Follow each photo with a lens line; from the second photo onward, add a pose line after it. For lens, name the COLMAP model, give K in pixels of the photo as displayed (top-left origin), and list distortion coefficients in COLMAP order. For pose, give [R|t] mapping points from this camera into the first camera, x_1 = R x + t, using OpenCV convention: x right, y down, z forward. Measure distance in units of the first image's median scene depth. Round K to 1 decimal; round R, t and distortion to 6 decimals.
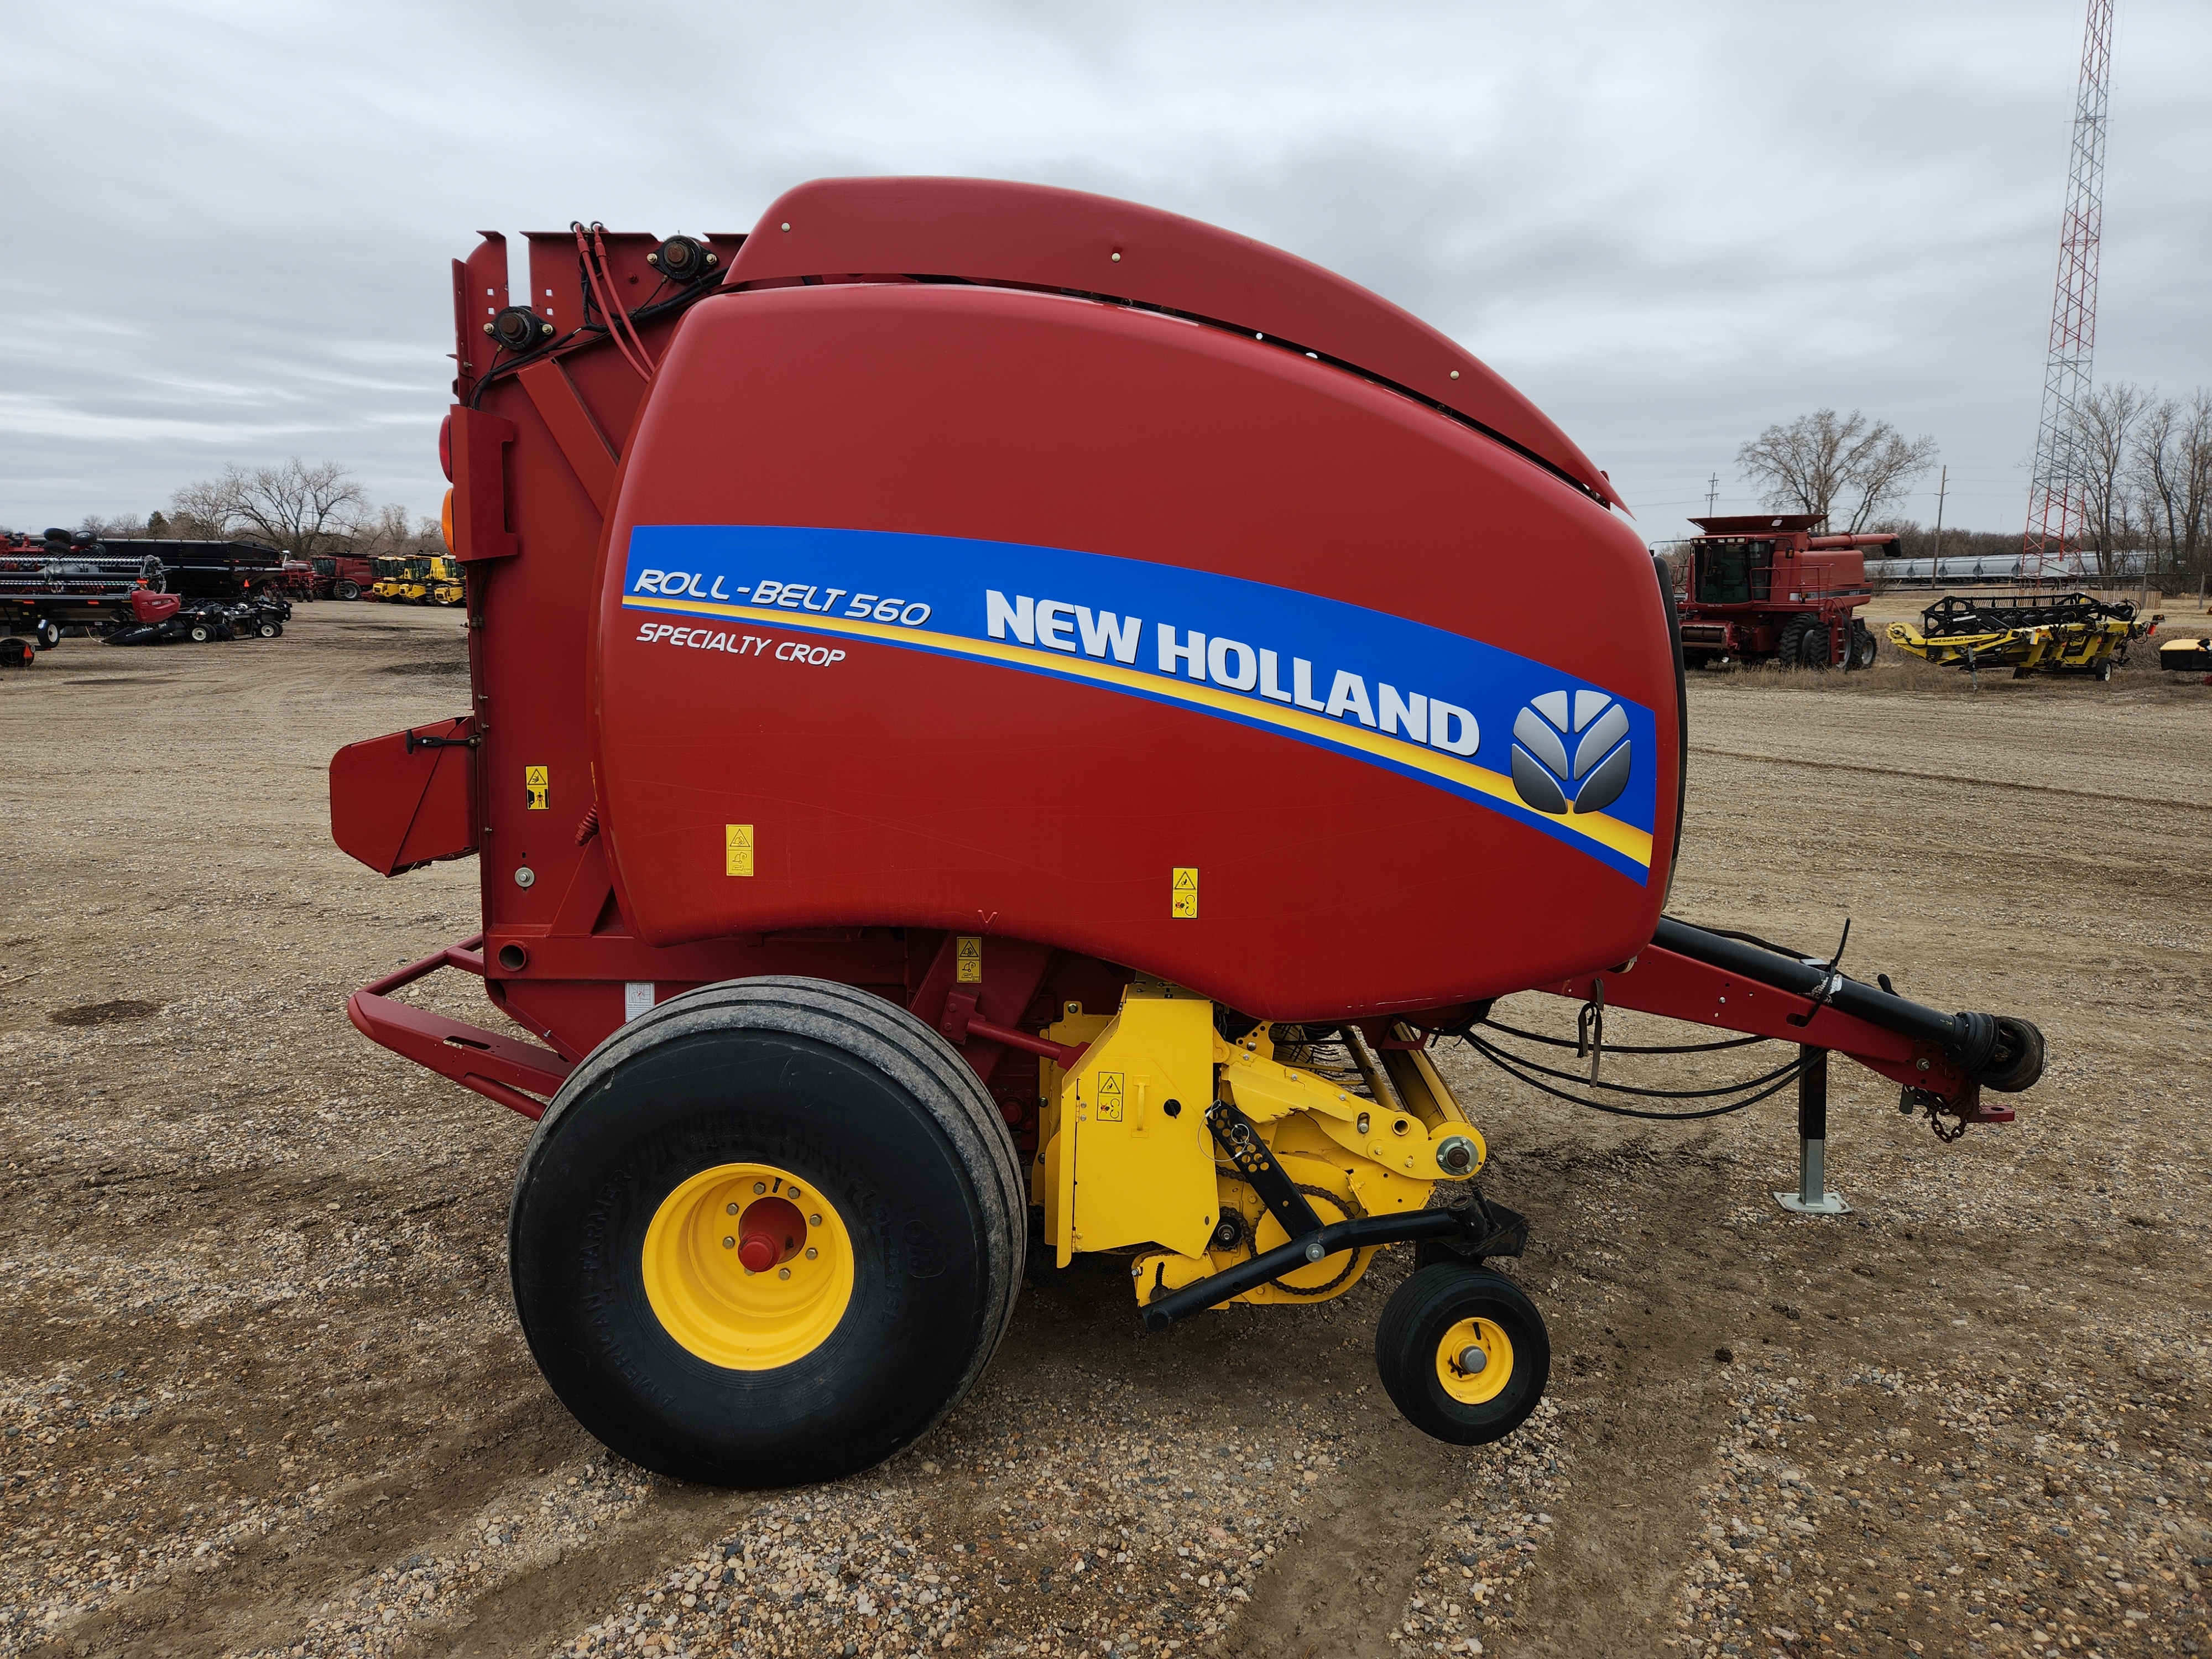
lens RADIAL K [[1483.7, 0, 1085.7], [0, 1483.7, 802.0], [0, 0, 1]] dist [0.089965, -0.092339]
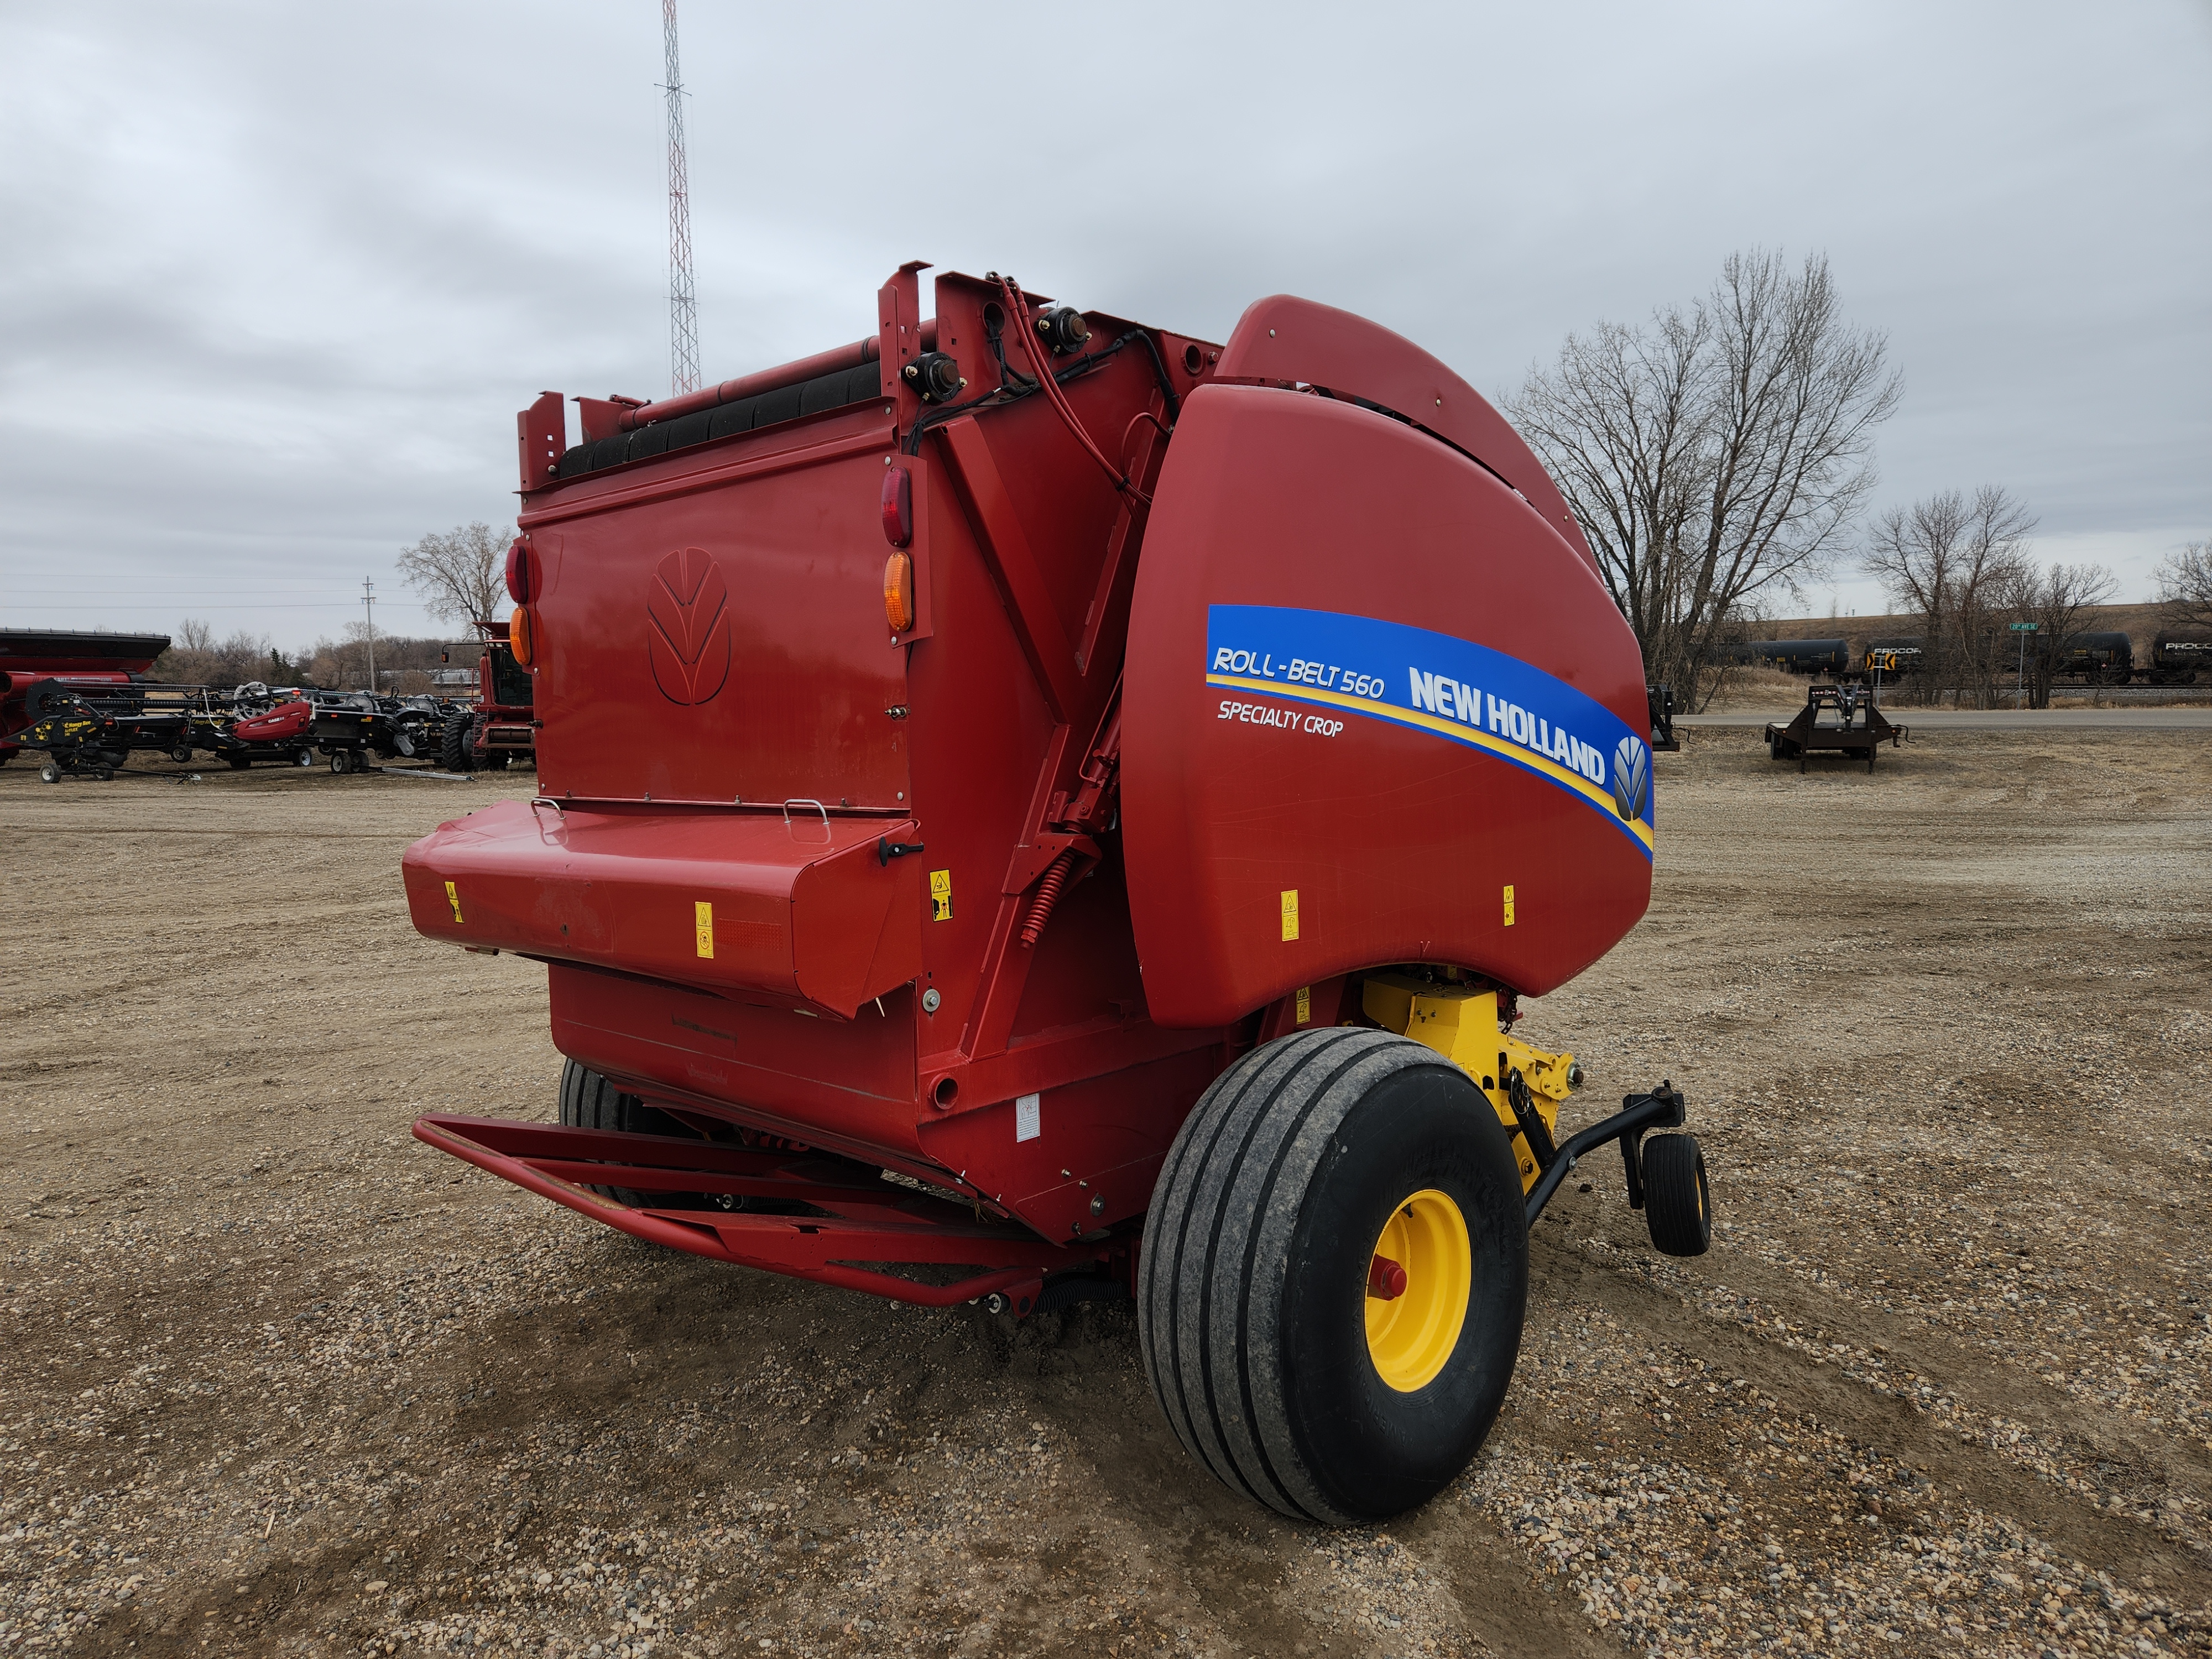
lens RADIAL K [[1471.2, 0, 1106.0], [0, 1471.2, 829.5], [0, 0, 1]] dist [0.088569, -0.084520]
pose [[0.656801, -0.077557, 0.750065, -1.112412], [0.114675, 0.993400, 0.002301, -0.045575], [-0.745293, 0.084502, 0.661360, 0.417533]]
